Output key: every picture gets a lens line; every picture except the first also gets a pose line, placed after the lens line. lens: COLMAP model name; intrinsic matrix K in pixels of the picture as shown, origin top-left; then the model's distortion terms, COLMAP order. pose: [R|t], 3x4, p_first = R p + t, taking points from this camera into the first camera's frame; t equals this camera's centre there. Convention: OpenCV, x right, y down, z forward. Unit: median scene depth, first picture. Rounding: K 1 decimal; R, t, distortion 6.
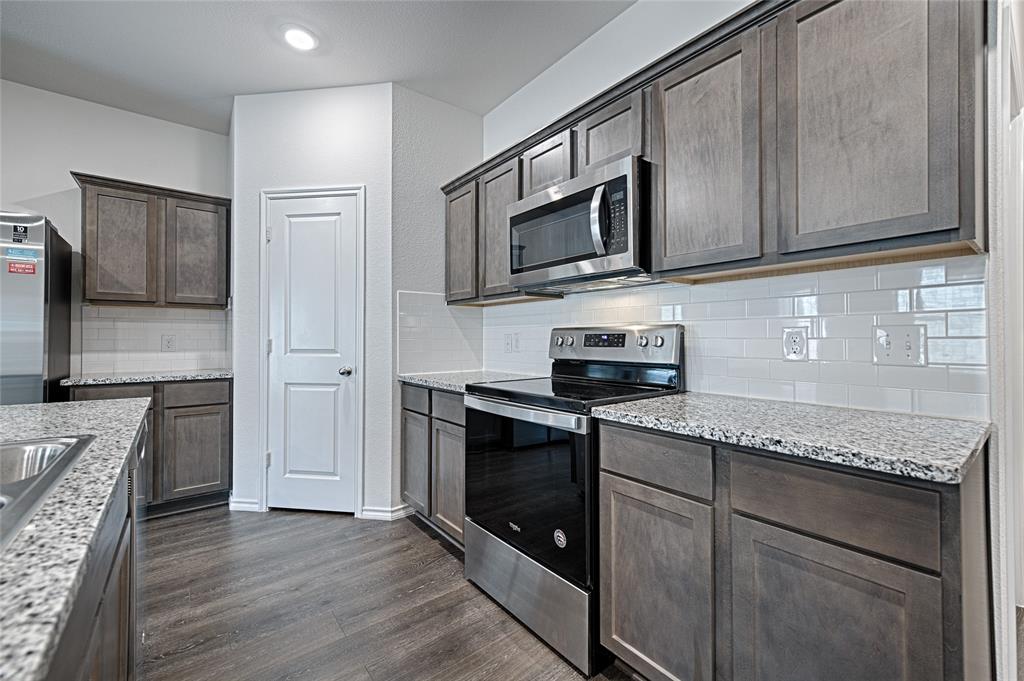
lens RADIAL K [[418.5, 0, 518.2], [0, 418.5, 335.2], [0, 0, 1]] dist [0.008608, -0.000518]
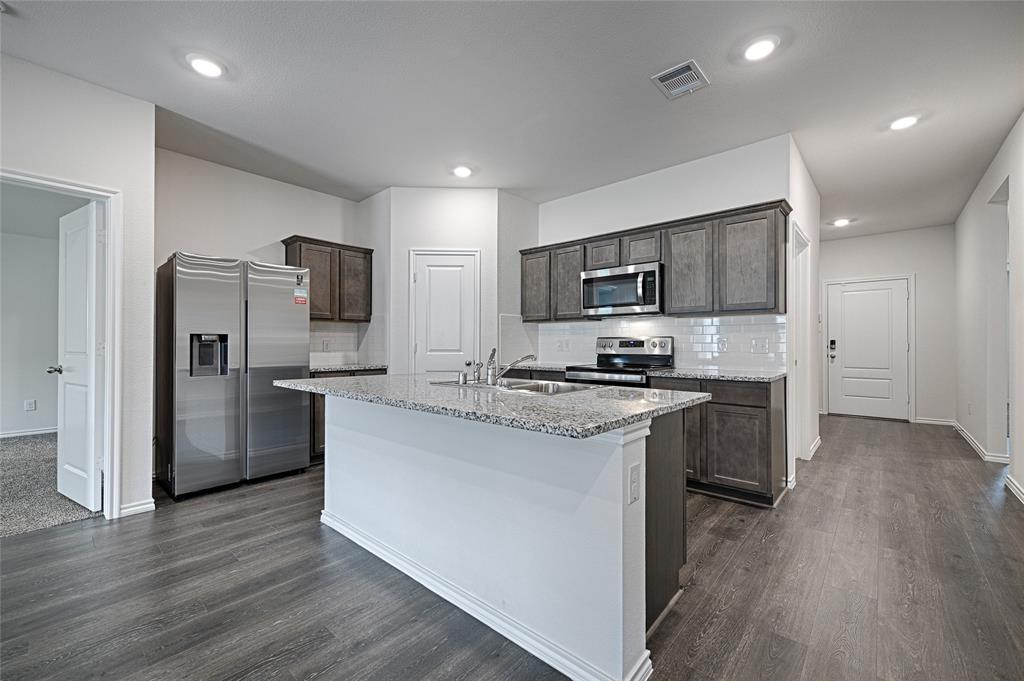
lens RADIAL K [[418.5, 0, 515.1], [0, 418.5, 342.5], [0, 0, 1]] dist [0.008608, -0.000518]
pose [[0.983615, 0.001010, 0.180281, -0.519175], [-0.001892, 0.999987, 0.004723, -0.002066], [-0.180274, -0.004987, 0.983604, -0.631599]]
